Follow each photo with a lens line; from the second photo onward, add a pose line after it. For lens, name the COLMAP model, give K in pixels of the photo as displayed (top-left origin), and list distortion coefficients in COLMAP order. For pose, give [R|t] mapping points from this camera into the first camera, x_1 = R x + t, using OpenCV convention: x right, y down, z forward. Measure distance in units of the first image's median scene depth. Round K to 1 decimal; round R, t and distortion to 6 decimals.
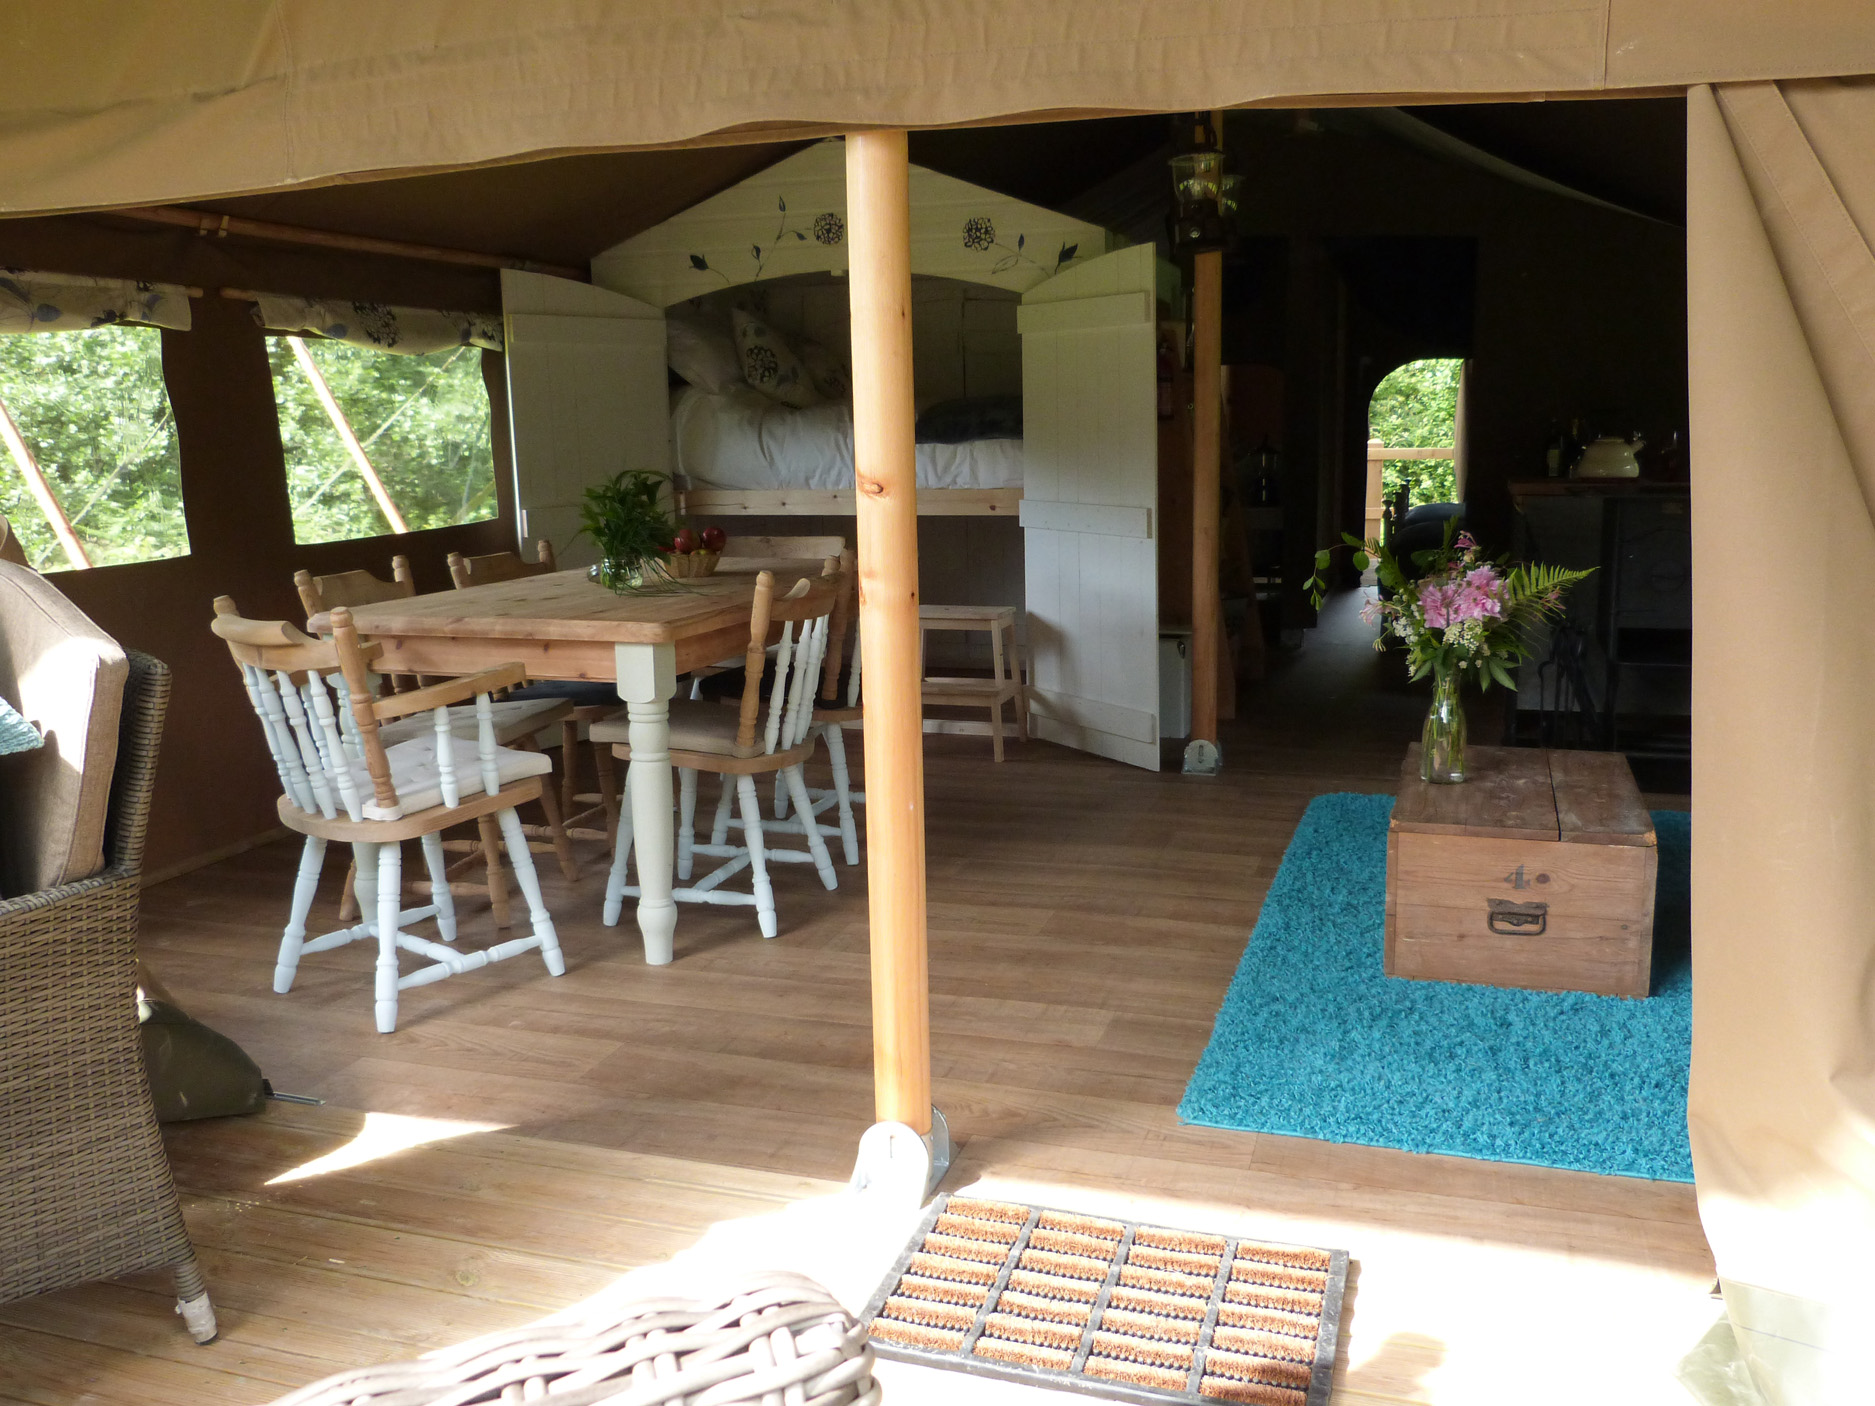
lens RADIAL K [[1587.8, 0, 937.5], [0, 1587.8, 703.0], [0, 0, 1]] dist [-0.006197, -0.007907]
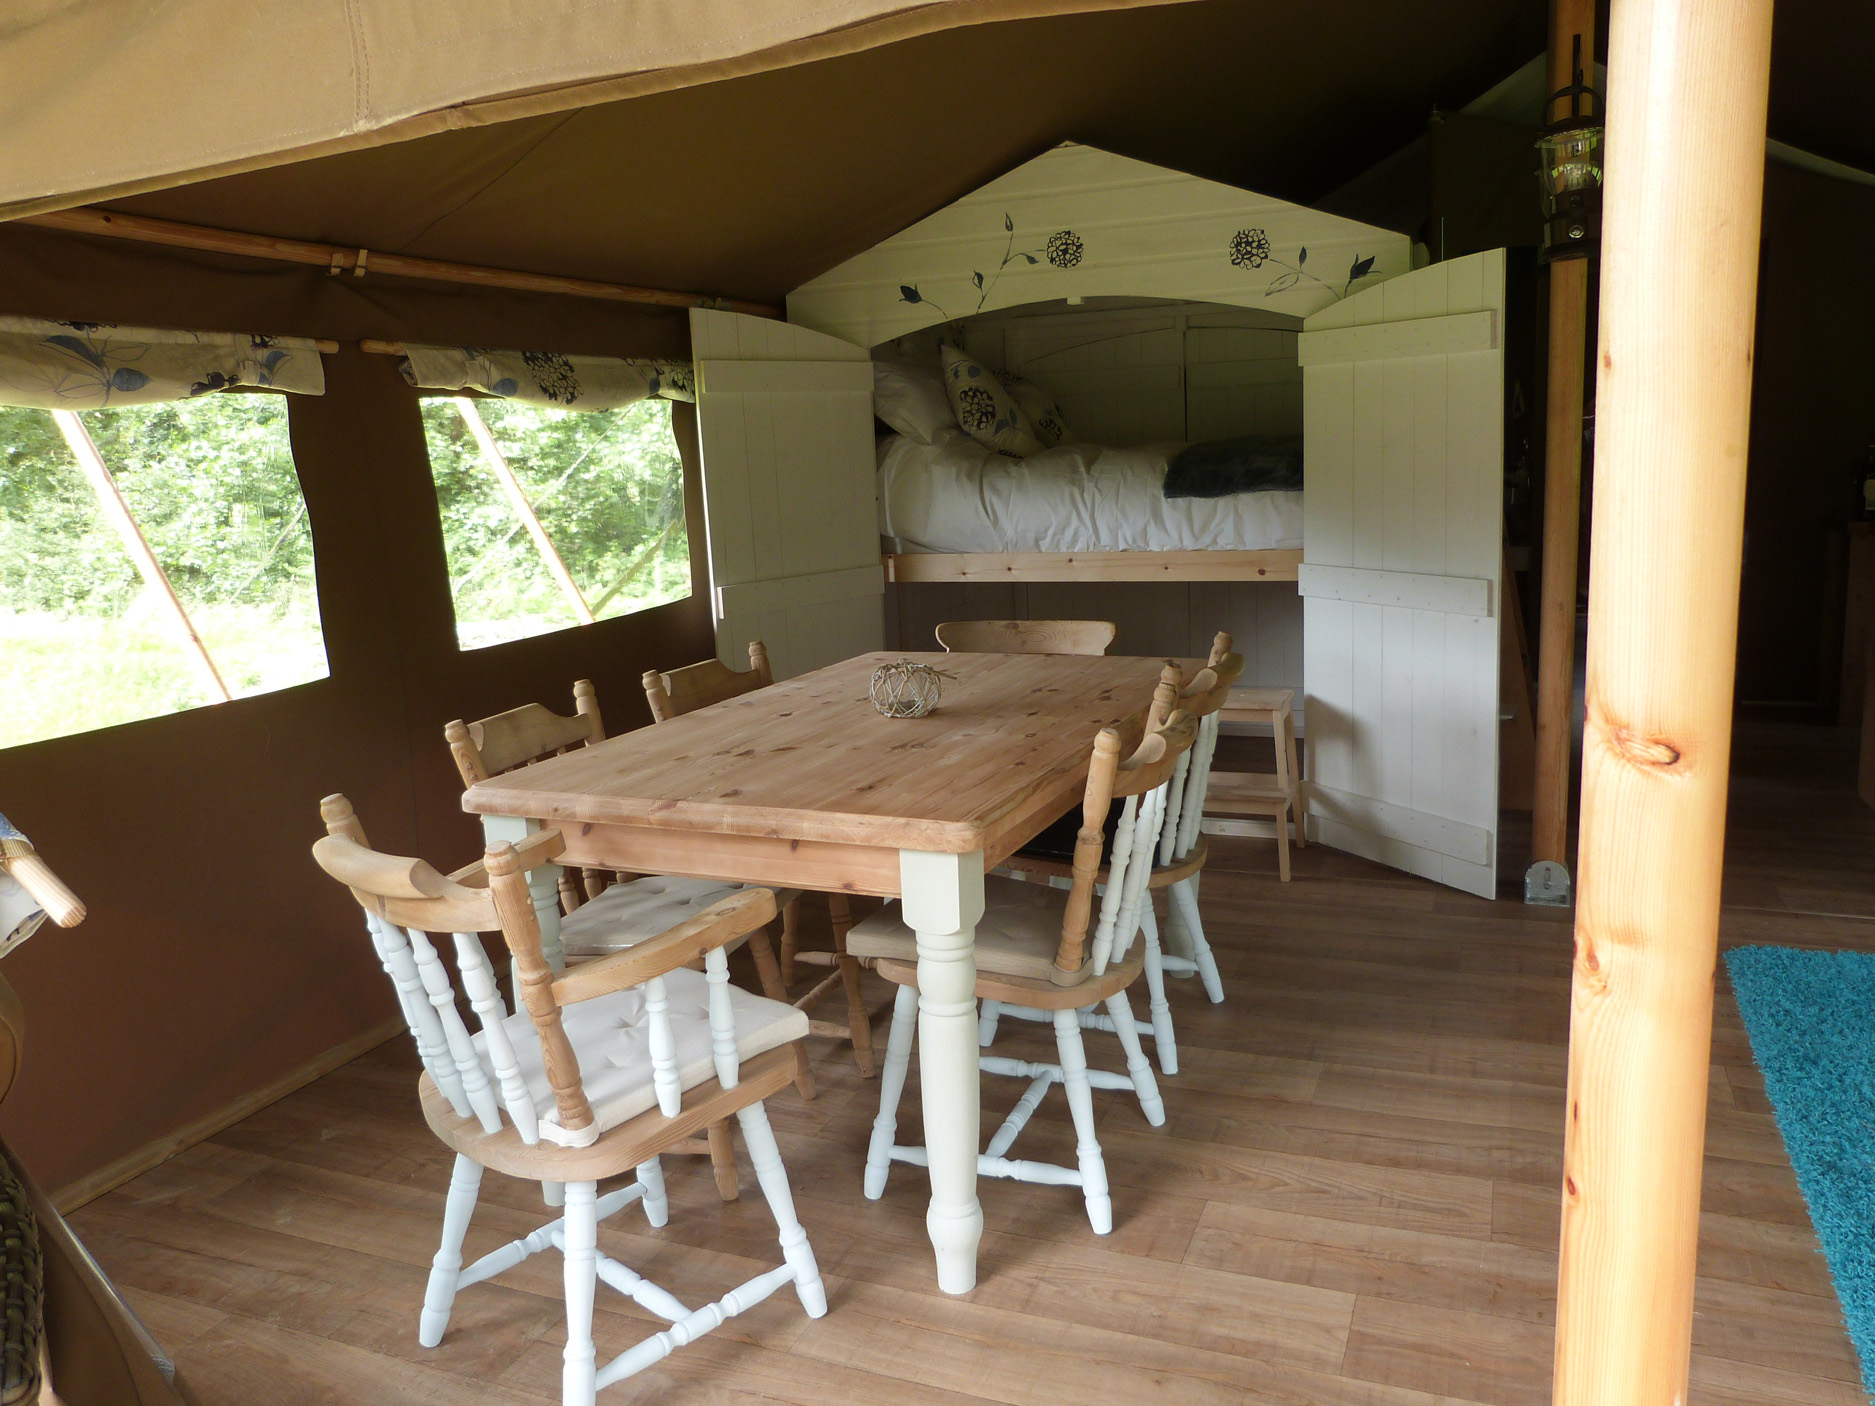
lens RADIAL K [[1413.7, 0, 937.5], [0, 1413.7, 703.0], [0, 0, 1]] dist [-0.009545, 0.003679]
pose [[0.997125, -0.011305, -0.074933, -0.115367], [0.011886, 0.999903, 0.007315, -0.084838], [0.074843, -0.008184, 0.997162, 0.326184]]
